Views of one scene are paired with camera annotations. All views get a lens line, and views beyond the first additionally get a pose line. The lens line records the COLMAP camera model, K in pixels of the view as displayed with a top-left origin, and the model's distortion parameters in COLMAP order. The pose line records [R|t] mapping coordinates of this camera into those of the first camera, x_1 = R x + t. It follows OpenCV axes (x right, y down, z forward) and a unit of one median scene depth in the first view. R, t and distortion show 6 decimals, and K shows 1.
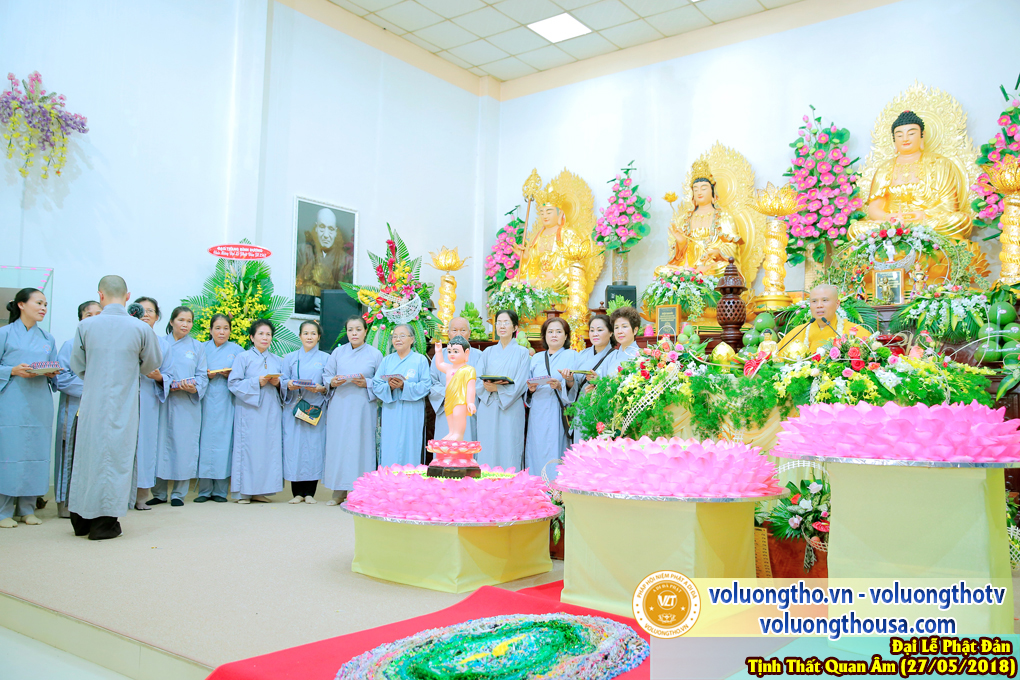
lens RADIAL K [[825.2, 0, 510.0], [0, 825.2, 340.0], [0, 0, 1]] dist [-0.065742, 0.094659]
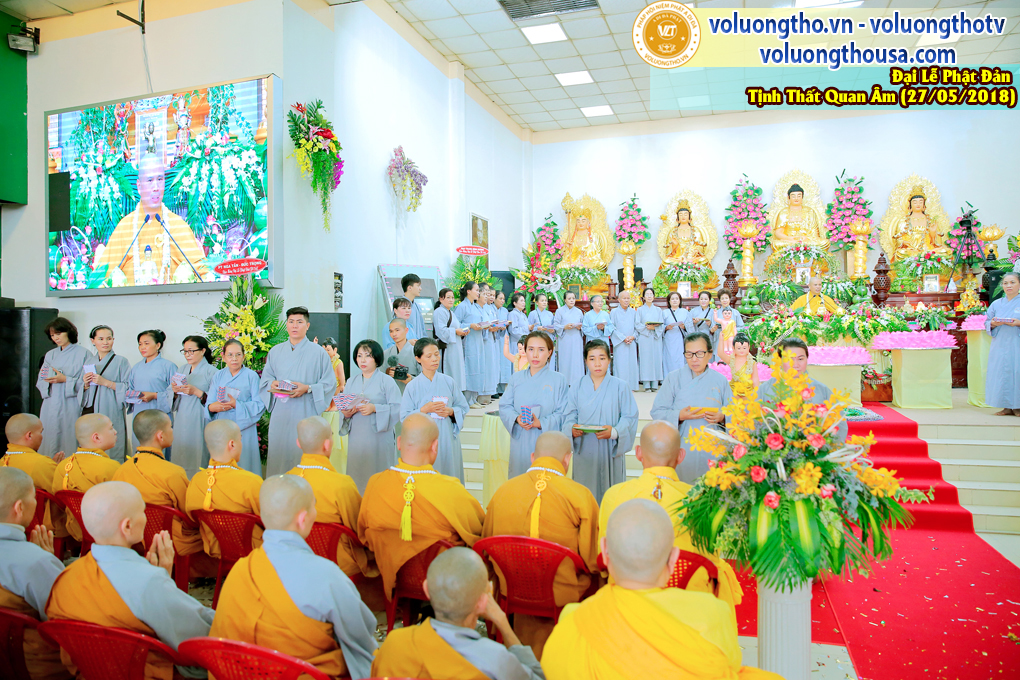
lens RADIAL K [[690.7, 0, 510.0], [0, 690.7, 340.0], [0, 0, 1]] dist [-0.110295, 0.082500]
pose [[0.947678, -0.028882, 0.317919, -0.665662], [0.003380, 0.996751, 0.080477, -0.036017], [-0.319210, -0.075192, 0.944696, -0.336790]]
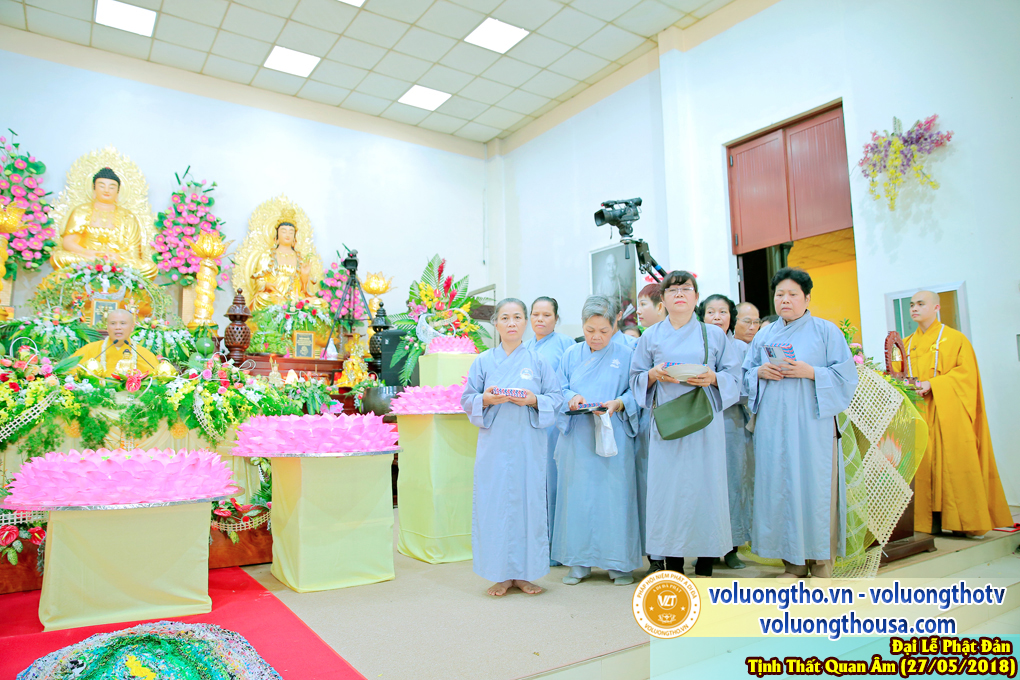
lens RADIAL K [[690.7, 0, 510.0], [0, 690.7, 340.0], [0, 0, 1]] dist [-0.110295, 0.082500]
pose [[0.320222, 0.083894, 0.943620, -0.215519], [-0.057302, 0.995963, -0.069102, 0.004347], [-0.945608, -0.031943, 0.323736, 0.112761]]
